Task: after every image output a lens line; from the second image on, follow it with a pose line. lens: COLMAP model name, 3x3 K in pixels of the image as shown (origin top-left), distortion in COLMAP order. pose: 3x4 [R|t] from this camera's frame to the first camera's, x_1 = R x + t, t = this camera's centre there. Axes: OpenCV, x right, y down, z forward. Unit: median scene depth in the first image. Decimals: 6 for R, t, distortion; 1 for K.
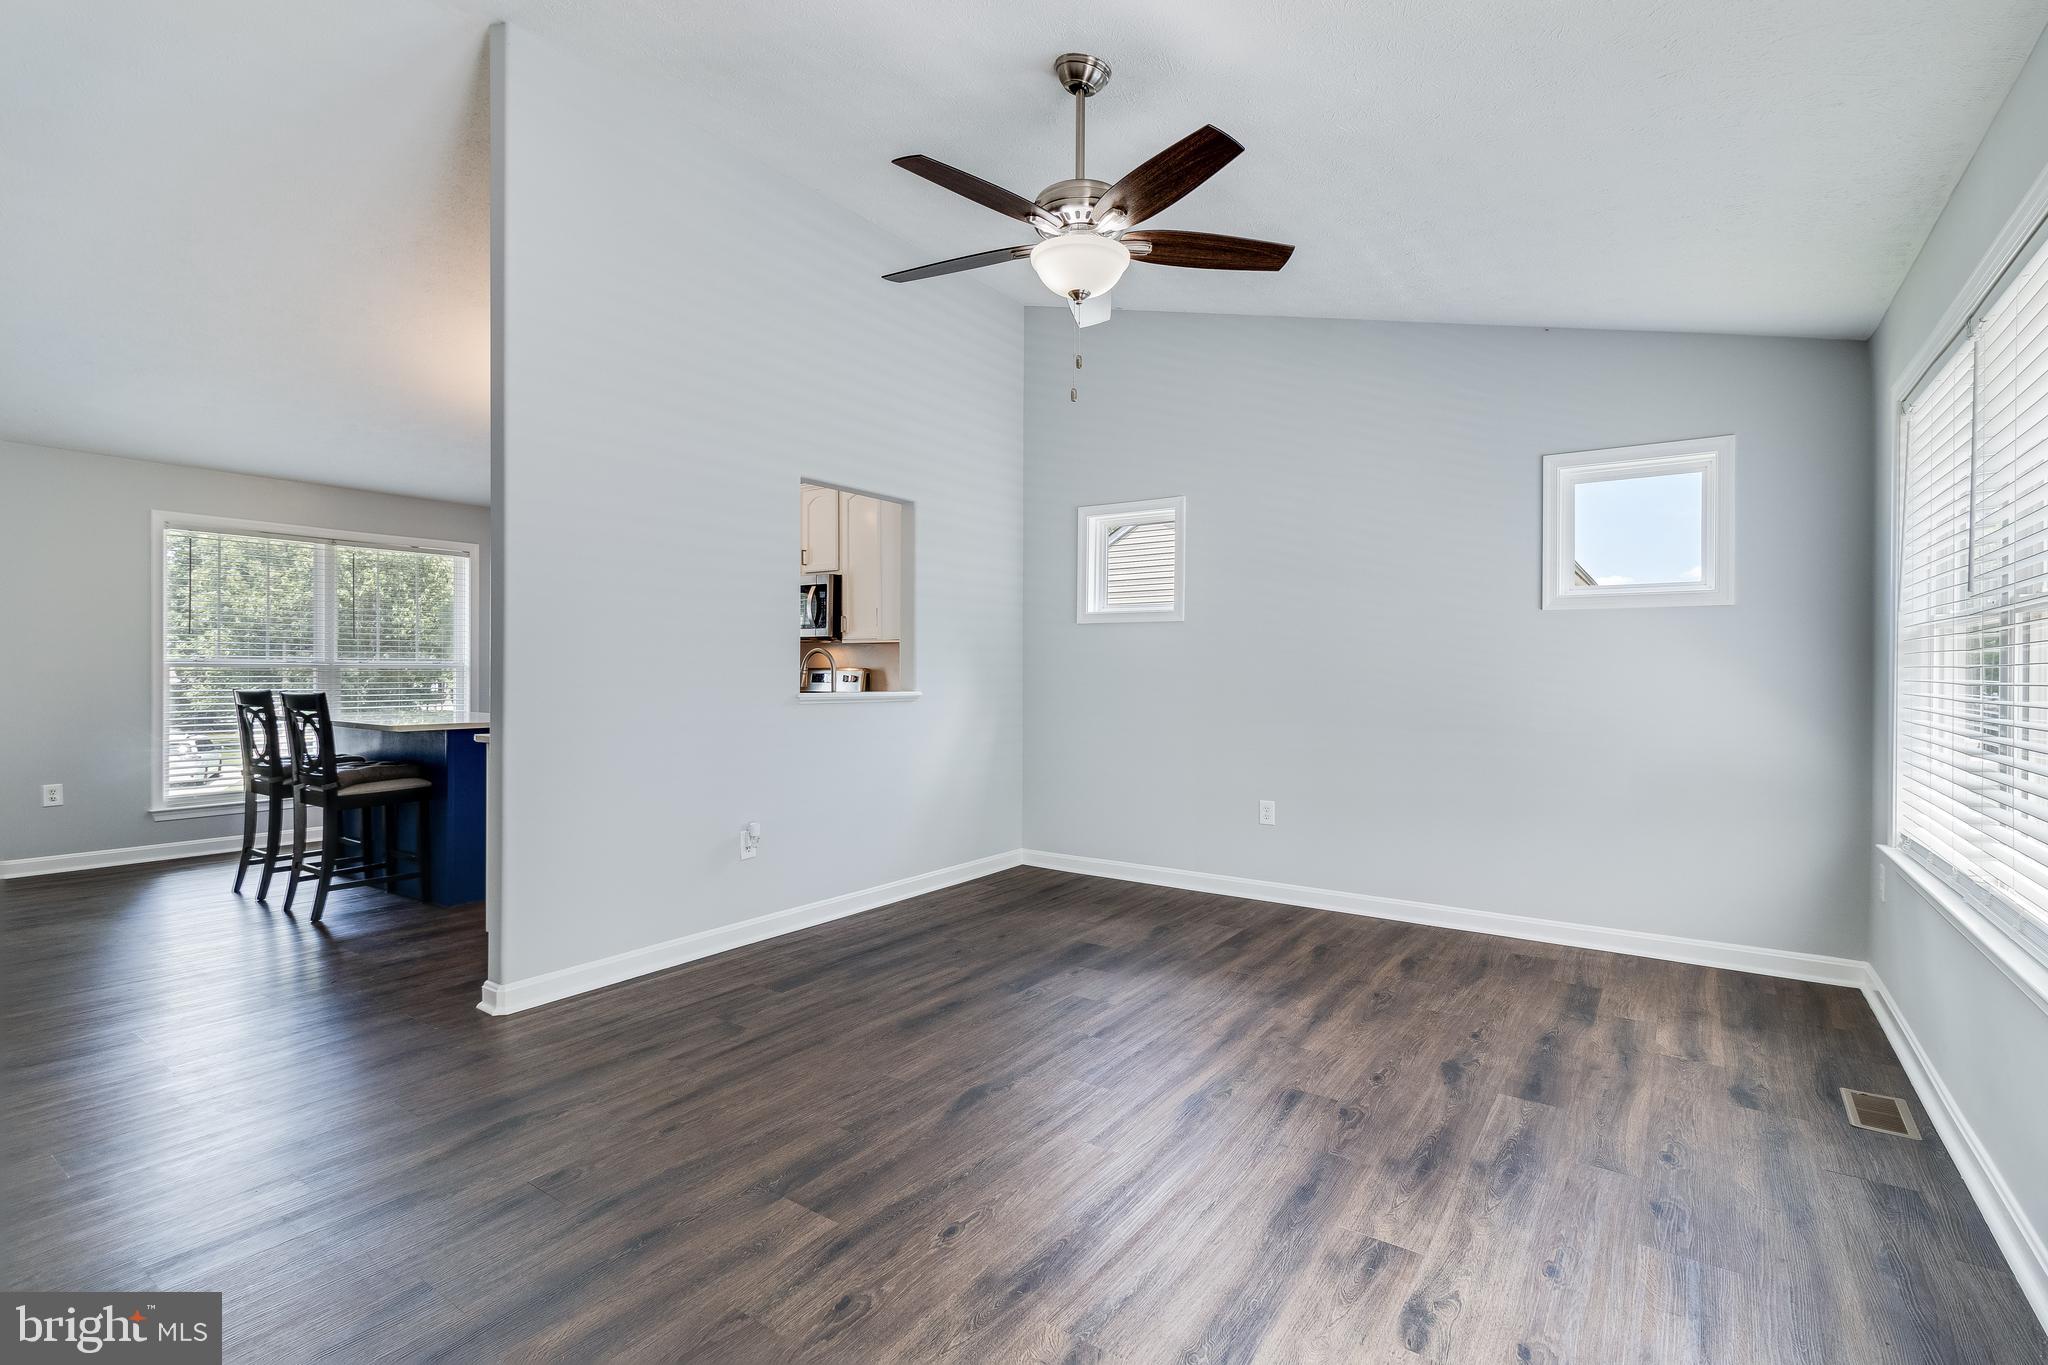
lens RADIAL K [[954.0, 0, 1033.2], [0, 954.0, 677.7], [0, 0, 1]] dist [0.002445, -0.000841]
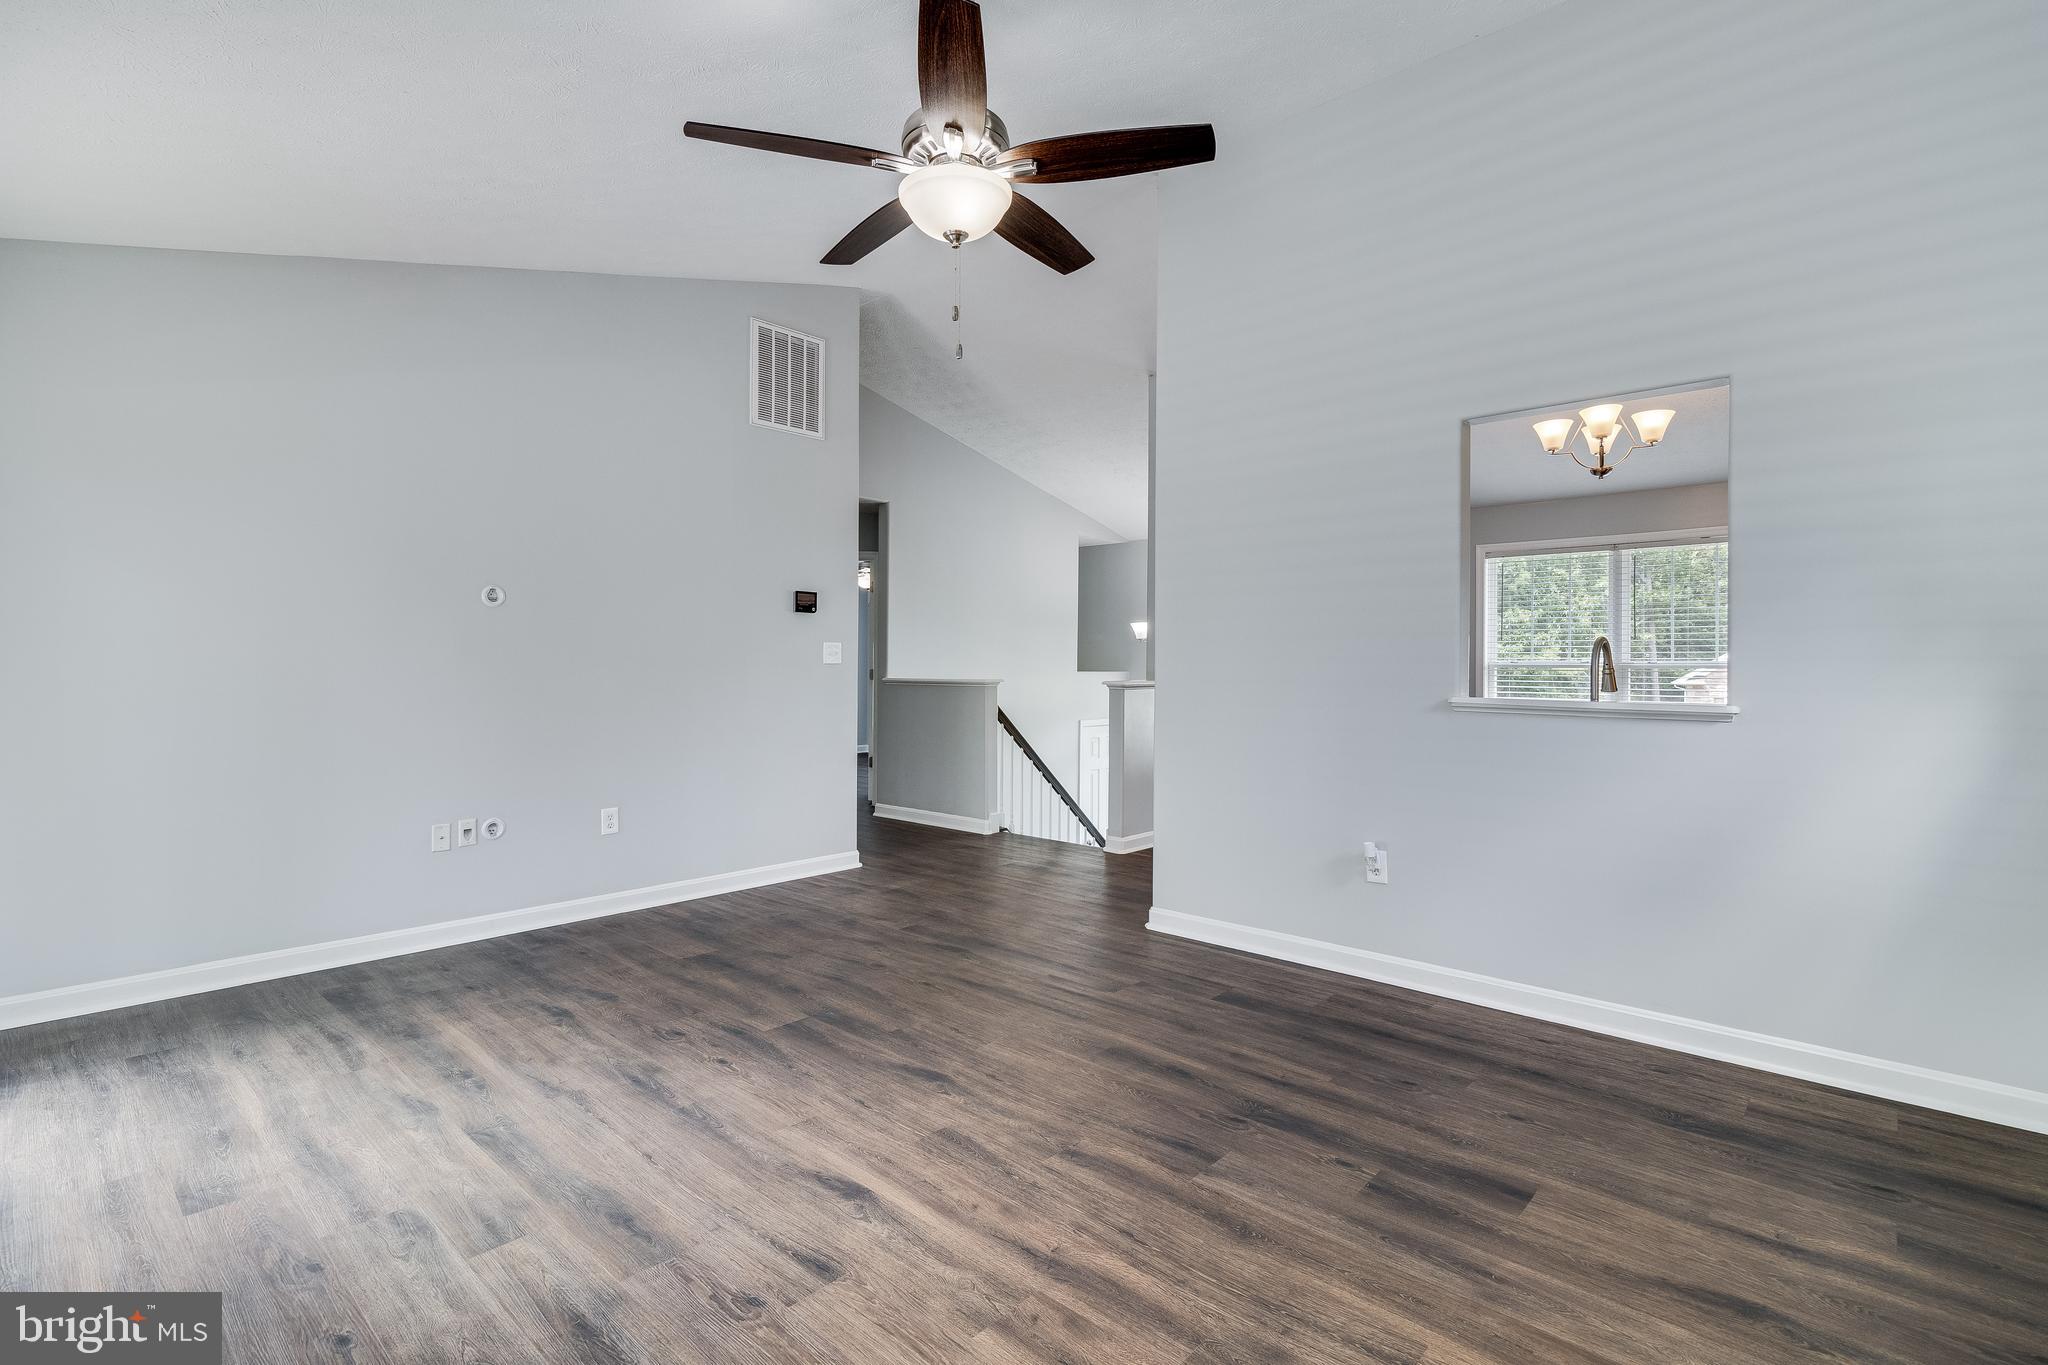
lens RADIAL K [[954.0, 0, 1028.8], [0, 954.0, 673.1], [0, 0, 1]] dist [0.002445, -0.000841]
pose [[-0.134330, 0.005018, -0.990924, 0.833392], [-0.013096, 0.999891, 0.006839, -0.006912], [0.990850, 0.013896, -0.134249, 1.088297]]
